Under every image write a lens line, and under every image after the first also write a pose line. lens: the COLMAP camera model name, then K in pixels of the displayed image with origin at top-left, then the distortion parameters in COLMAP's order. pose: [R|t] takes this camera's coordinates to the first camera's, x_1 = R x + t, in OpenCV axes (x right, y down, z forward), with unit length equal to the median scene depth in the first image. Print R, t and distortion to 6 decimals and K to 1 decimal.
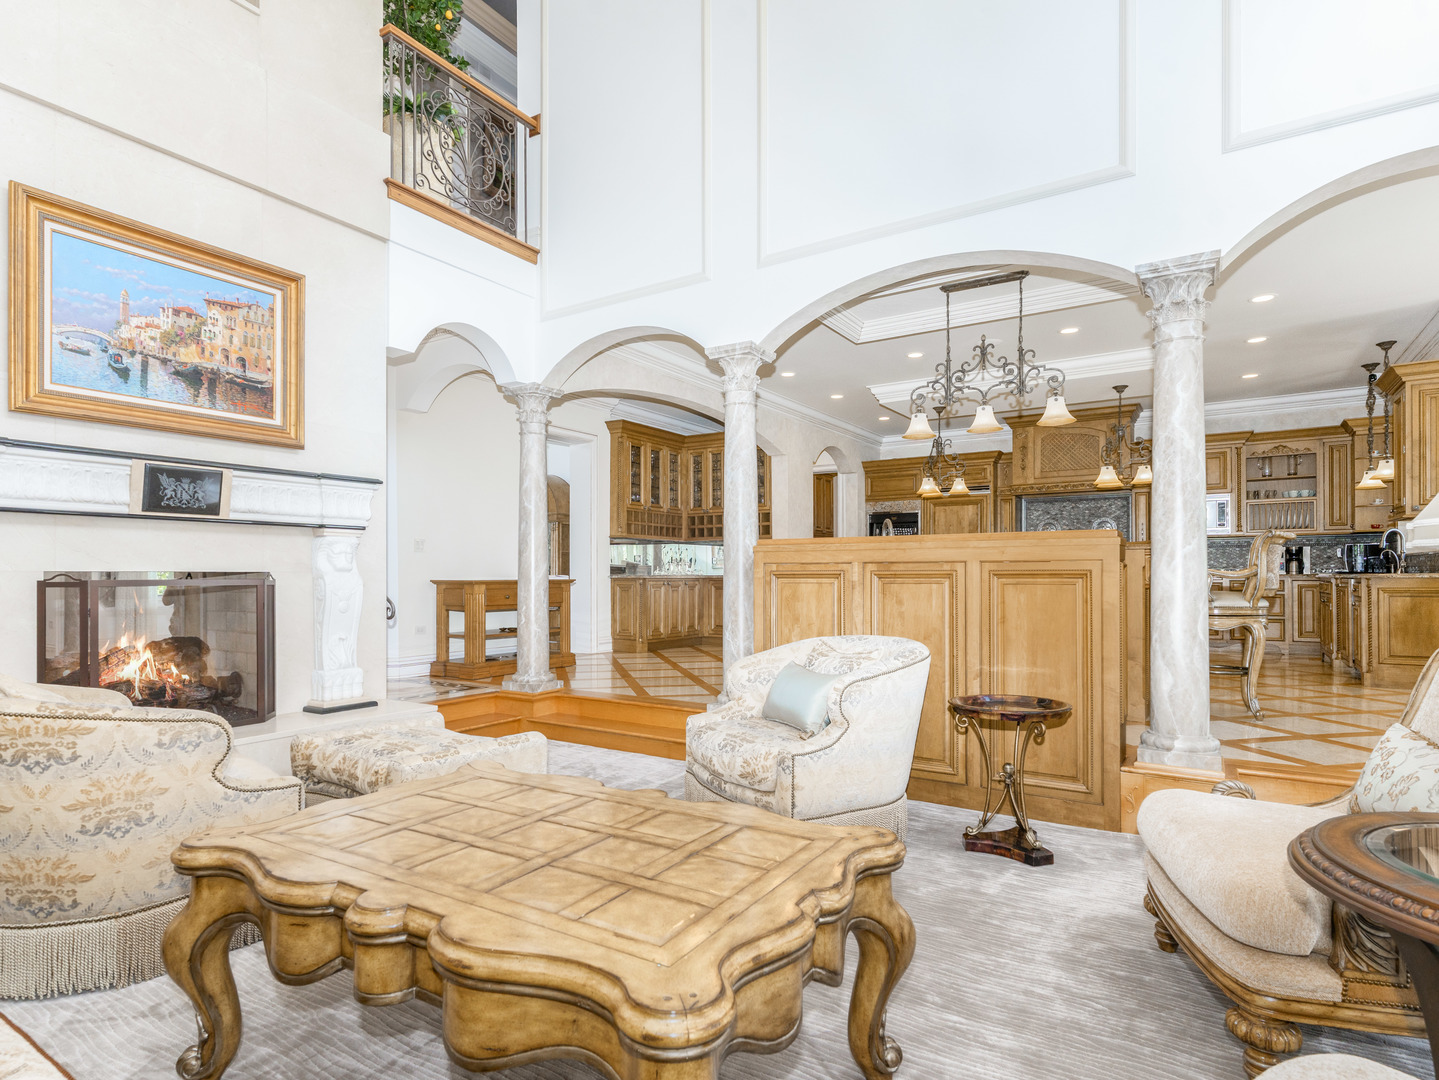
lens RADIAL K [[801.6, 0, 718.0], [0, 801.6, 558.7], [0, 0, 1]] dist [0.038726, -0.000311]
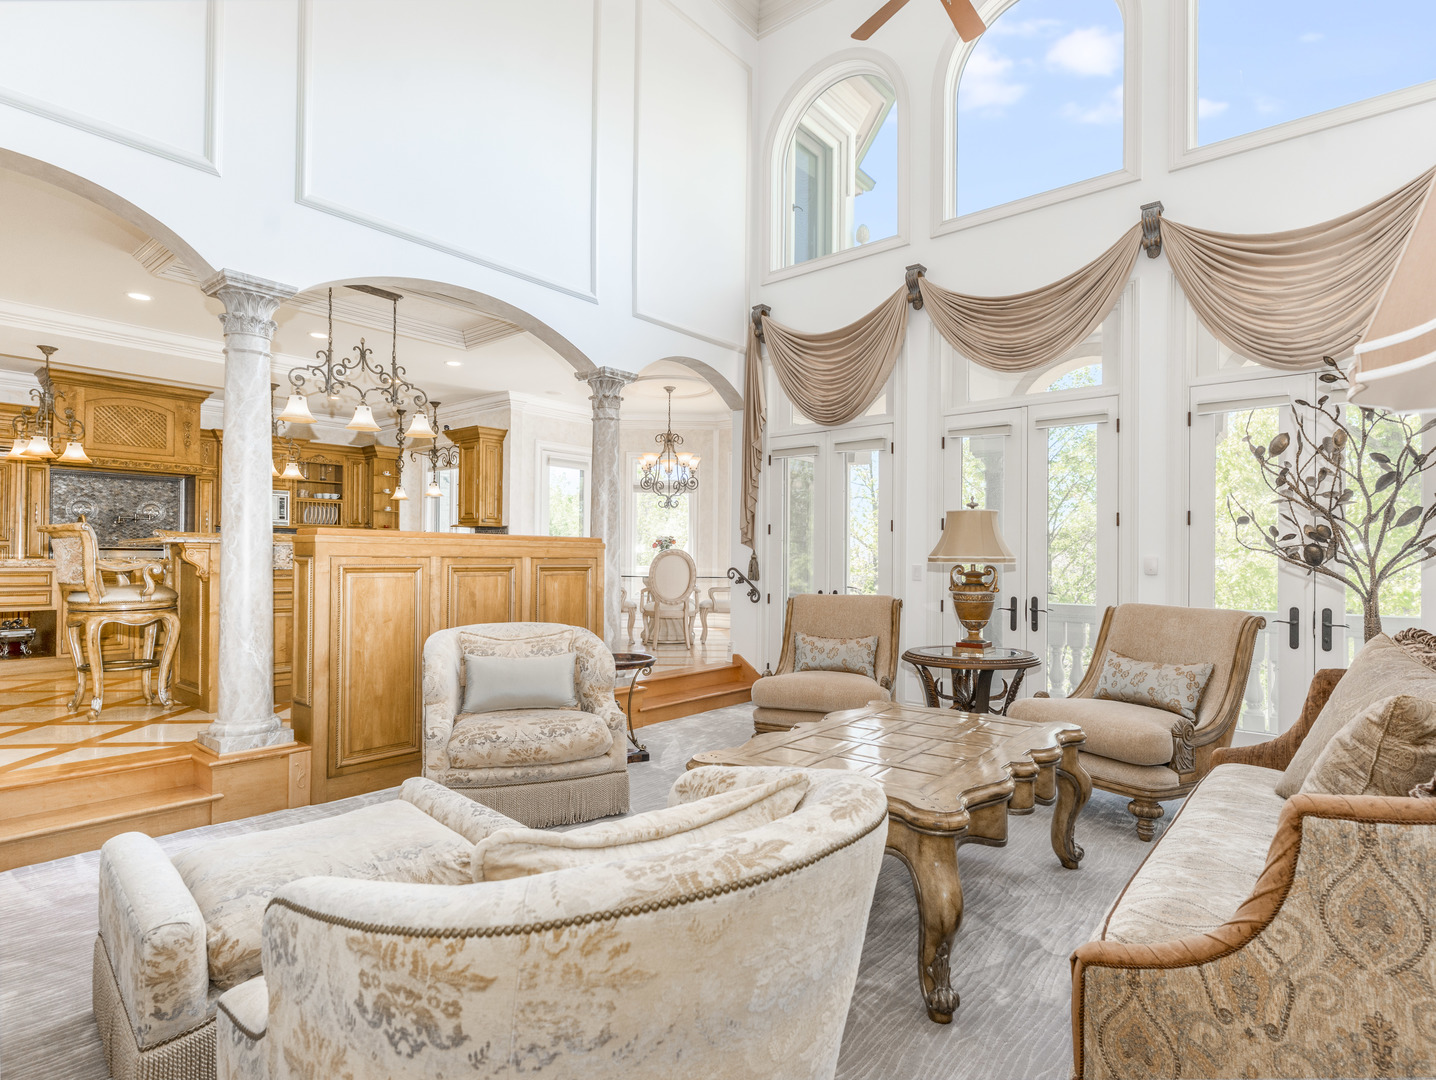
lens RADIAL K [[754.0, 0, 718.0], [0, 754.0, 540.0], [0, 0, 1]] dist [-0.001688, -0.000290]
pose [[0.146056, 0.027240, 0.988901, -0.565920], [-0.027112, 0.999356, -0.023524, -0.002755], [-0.988905, -0.023375, 0.146701, 0.385972]]
